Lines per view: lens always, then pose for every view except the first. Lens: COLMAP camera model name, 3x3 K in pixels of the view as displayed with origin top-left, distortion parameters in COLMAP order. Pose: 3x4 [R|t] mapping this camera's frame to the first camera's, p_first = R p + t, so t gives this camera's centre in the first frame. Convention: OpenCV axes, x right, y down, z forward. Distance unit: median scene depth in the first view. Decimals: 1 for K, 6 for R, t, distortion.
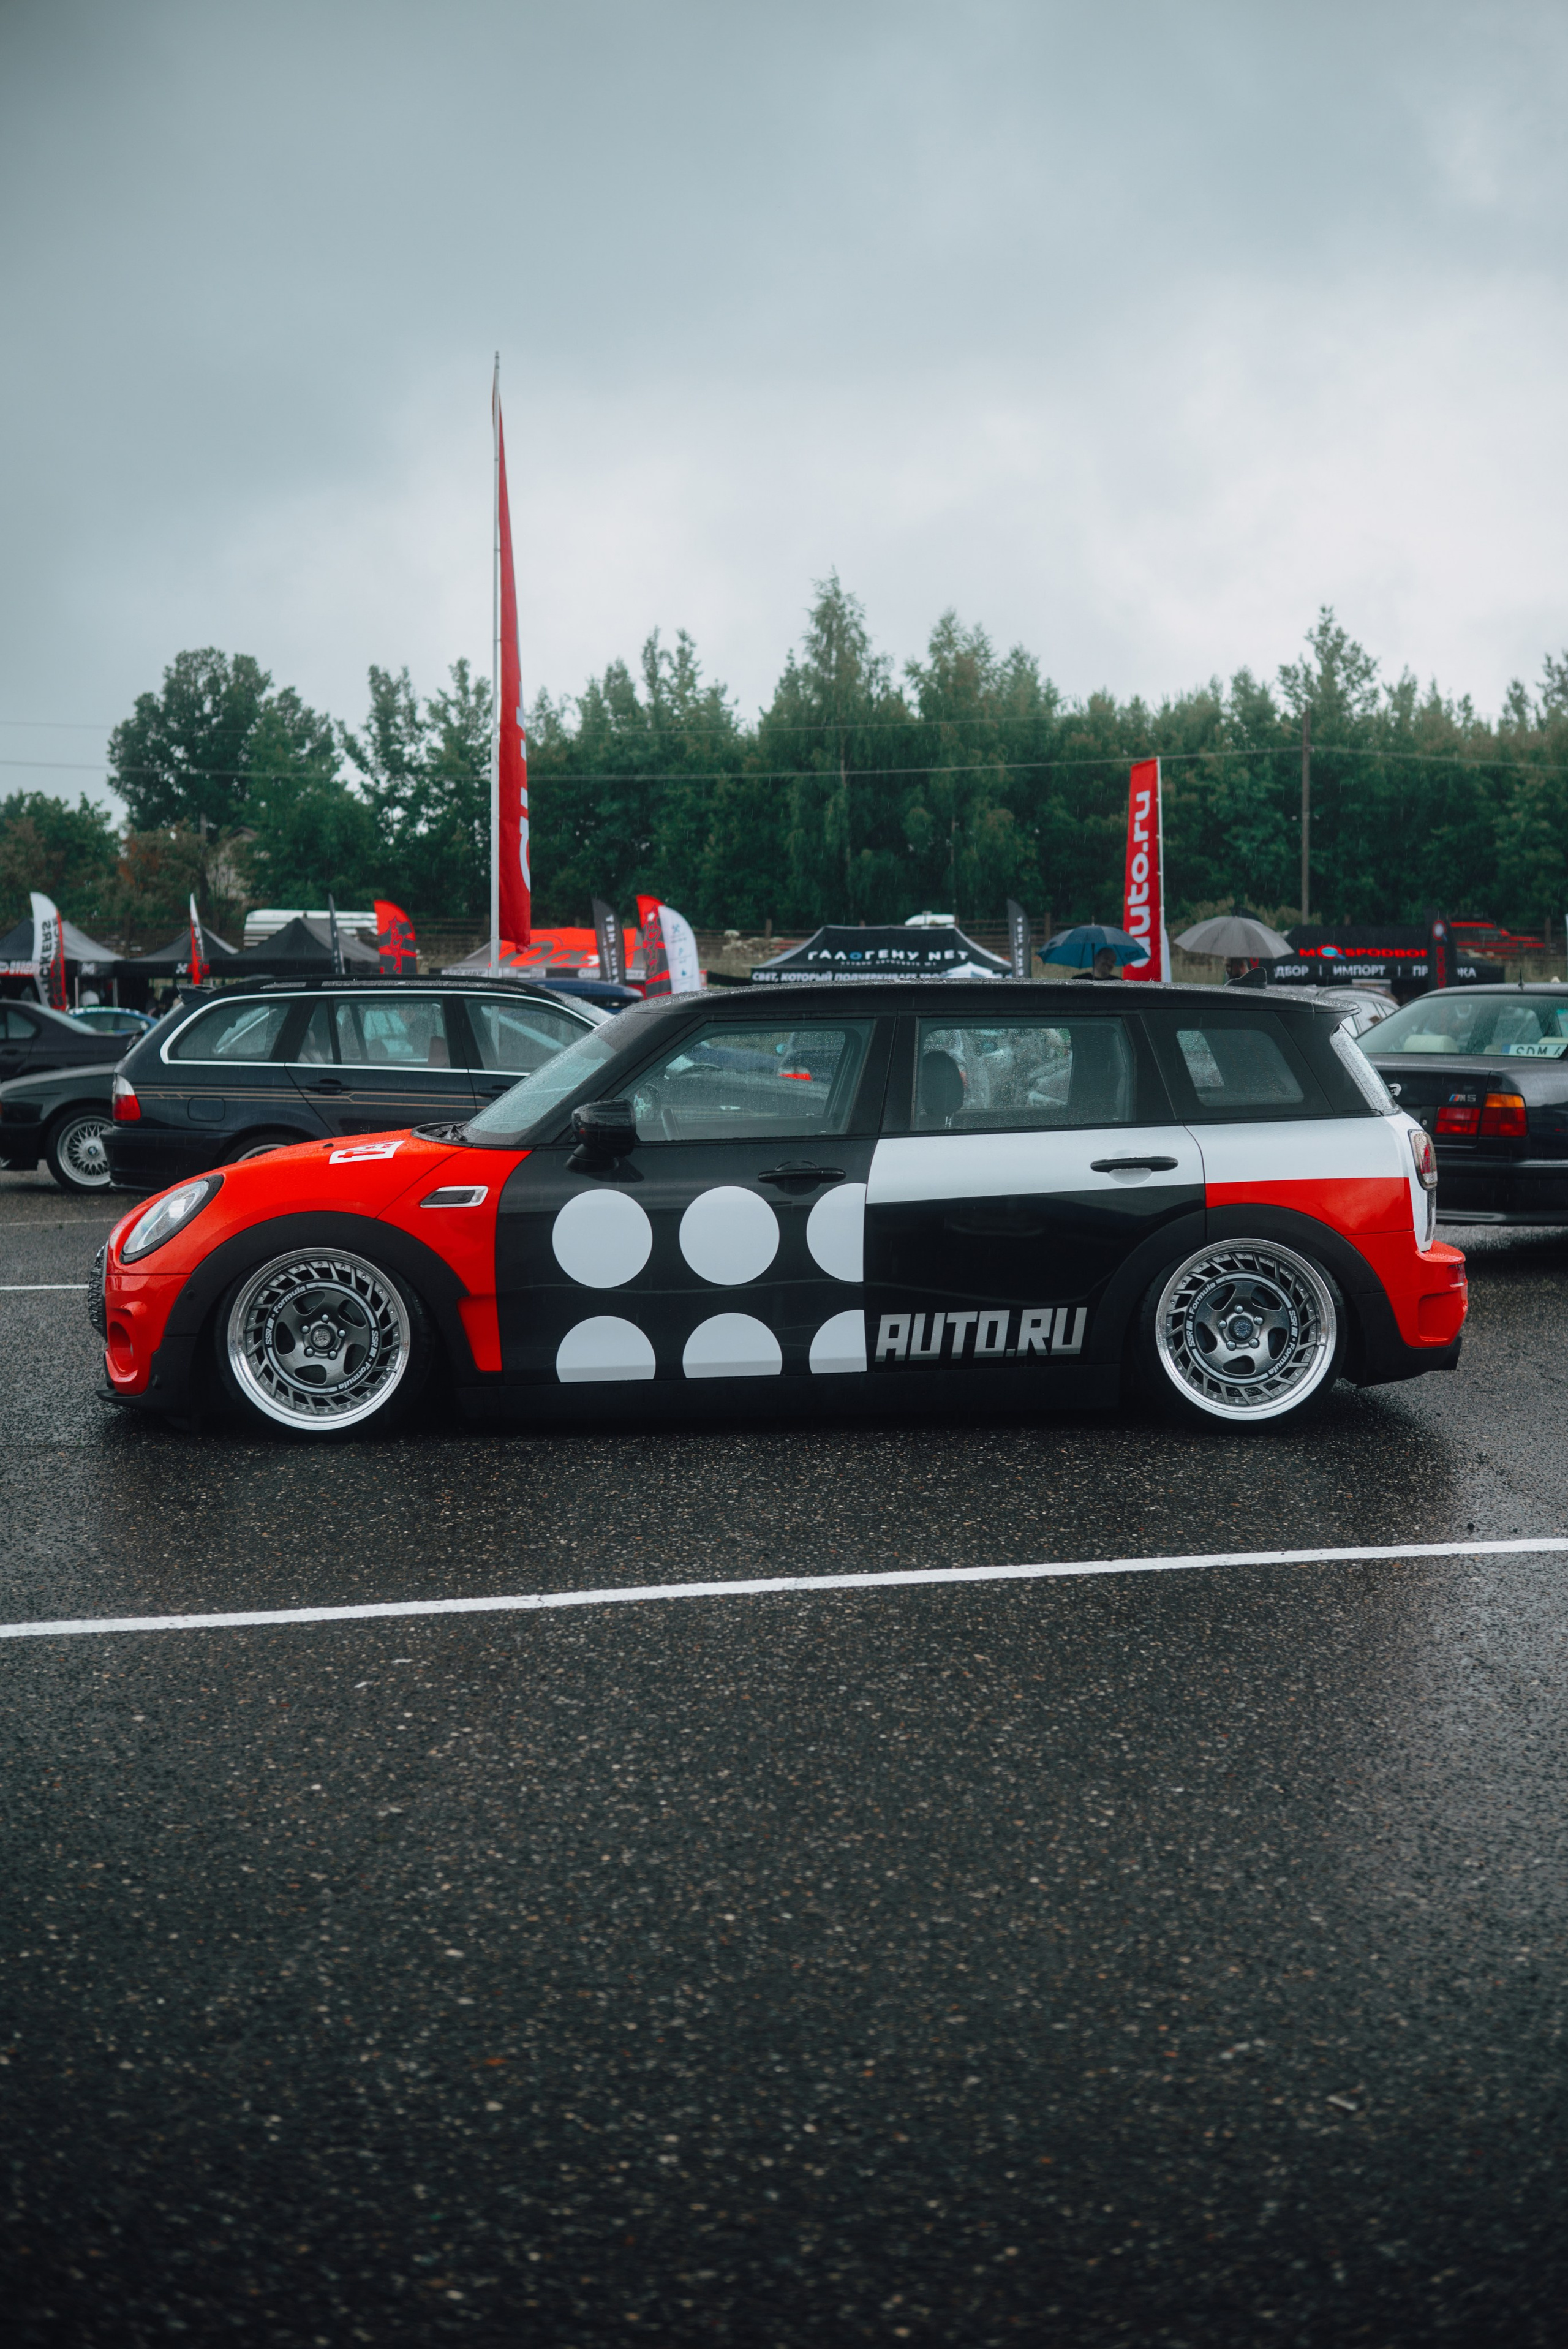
lens RADIAL K [[2828.7, 0, 784.0], [0, 2828.7, 1174.5], [0, 0, 1]] dist [-0.007321, 0.064645]
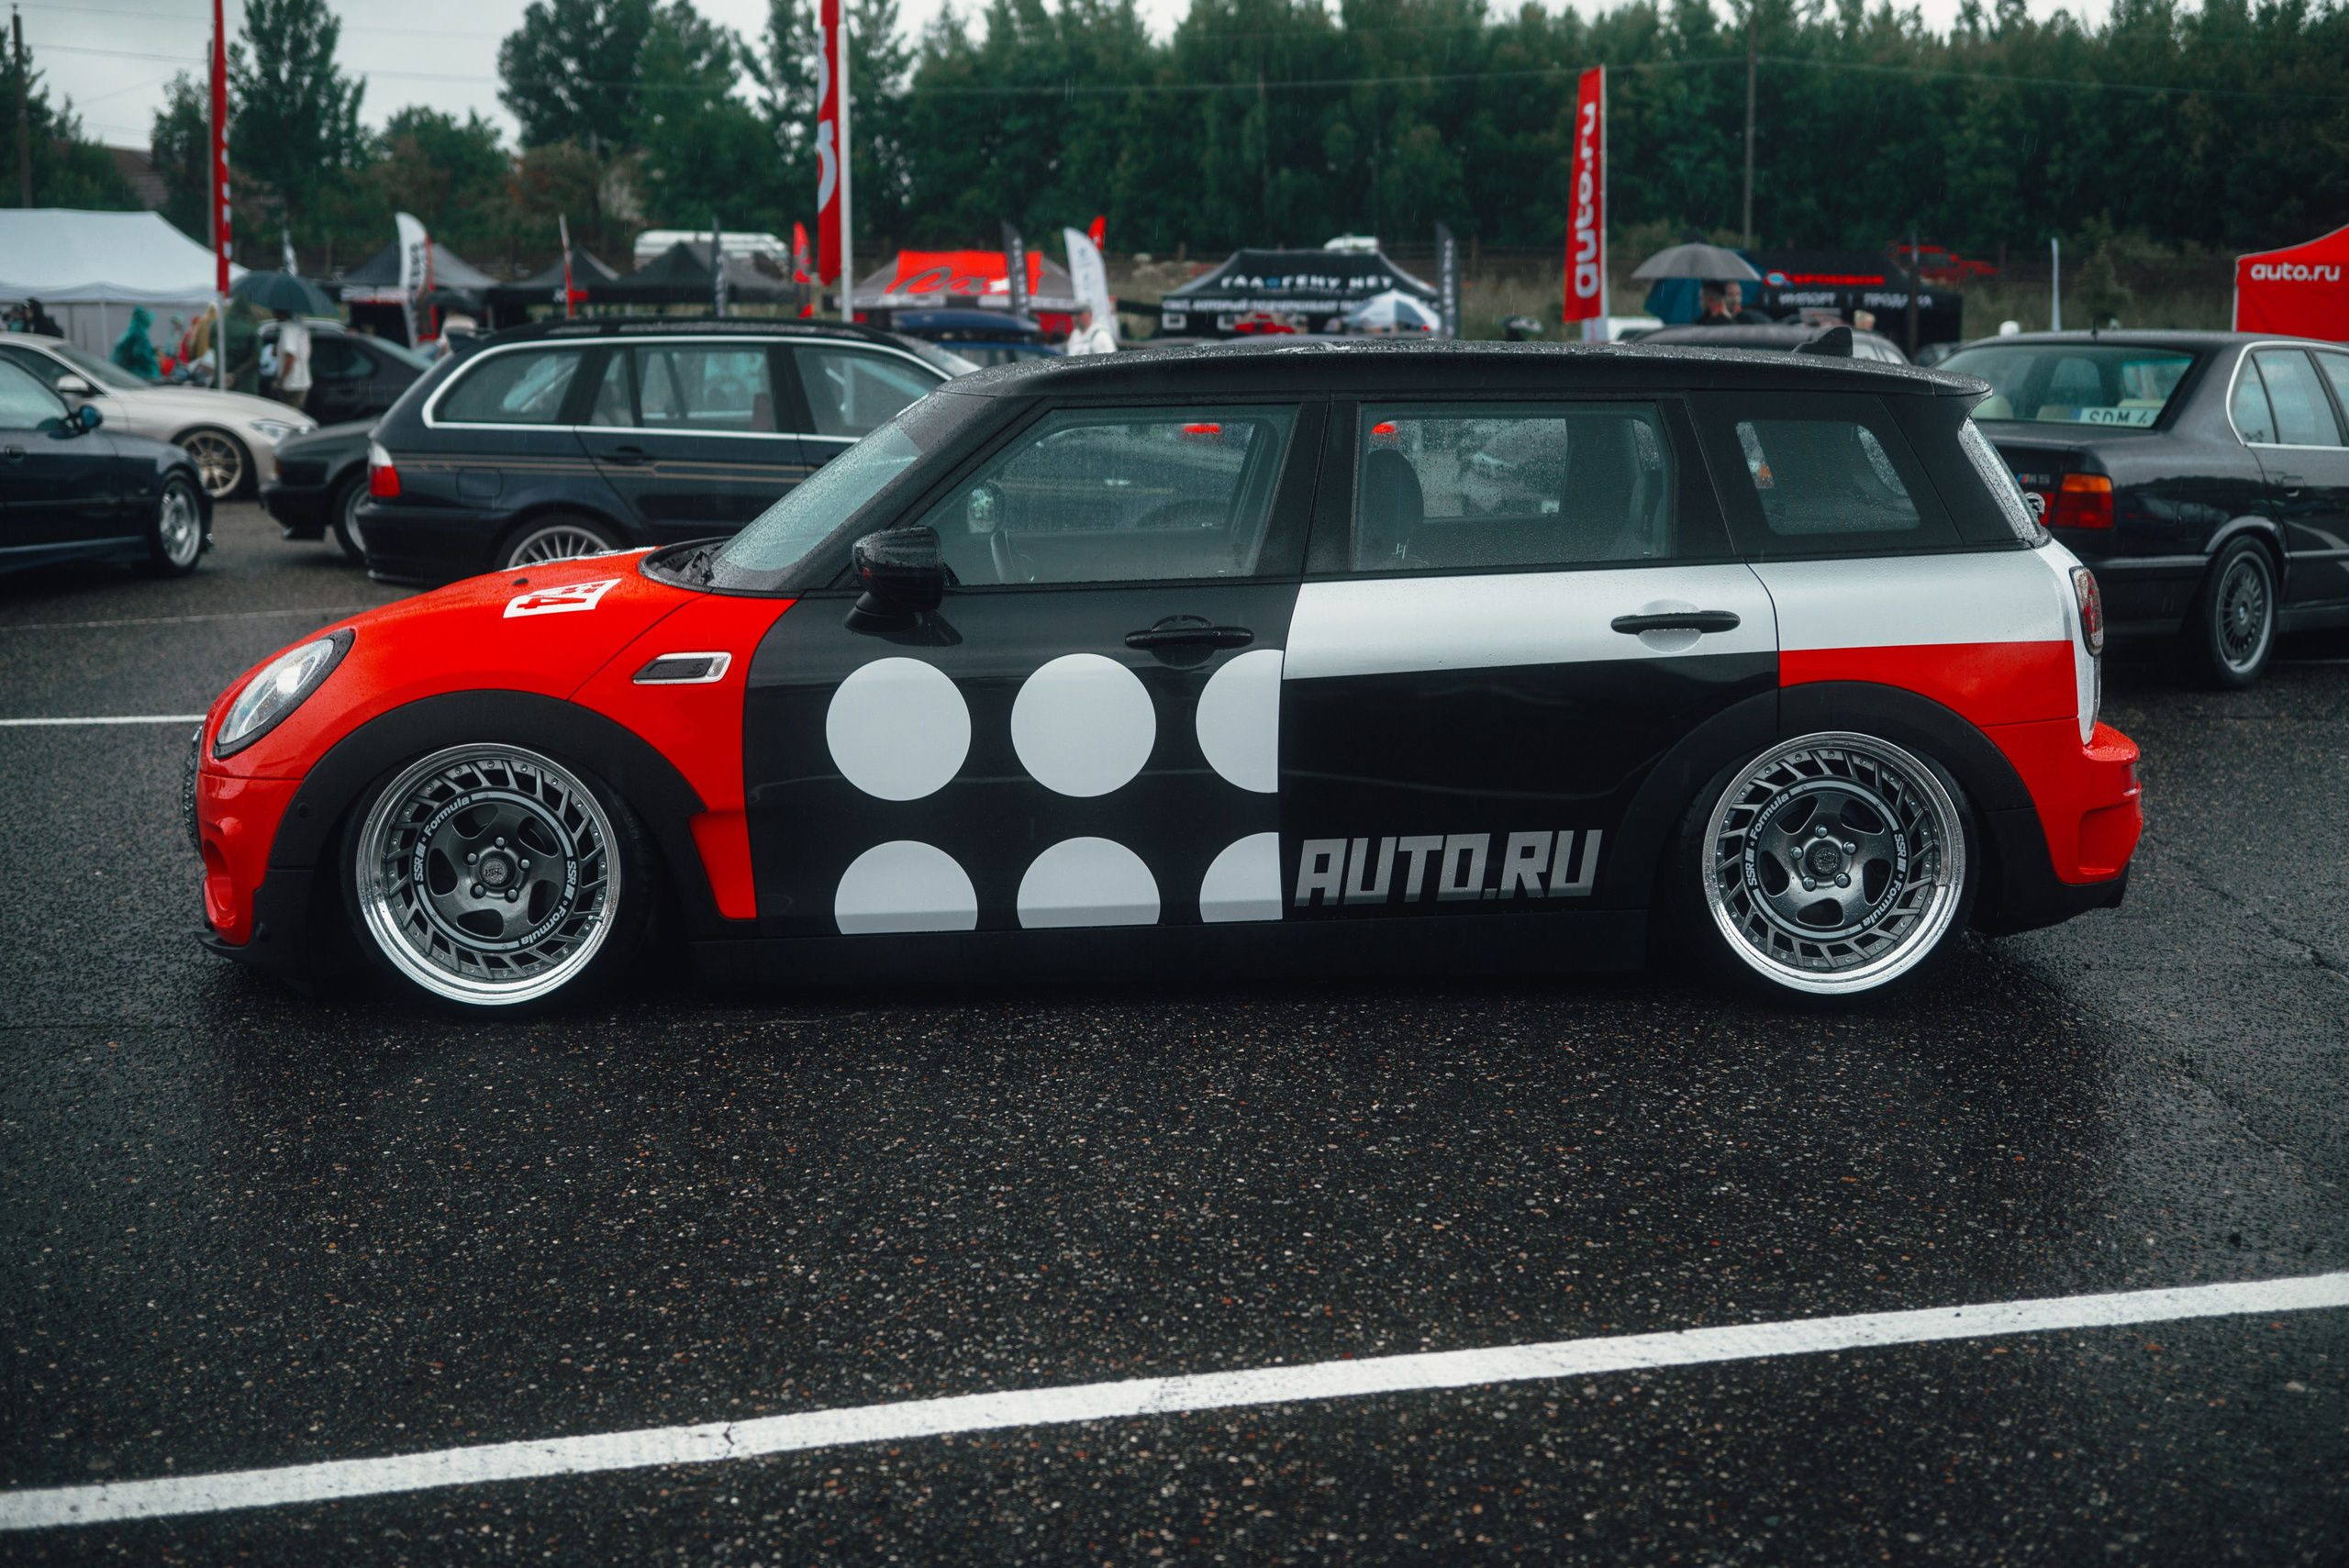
lens RADIAL K [[2861.7, 0, 1168.5], [0, 2861.7, 827.2], [0, 0, 1]] dist [0.000198, -0.014204]
pose [[0.999943, 0.003282, -0.010190, 0.007994], [-0.002125, 0.993757, 0.111545, -0.029620], [0.010493, -0.111517, 0.993707, 0.289122]]
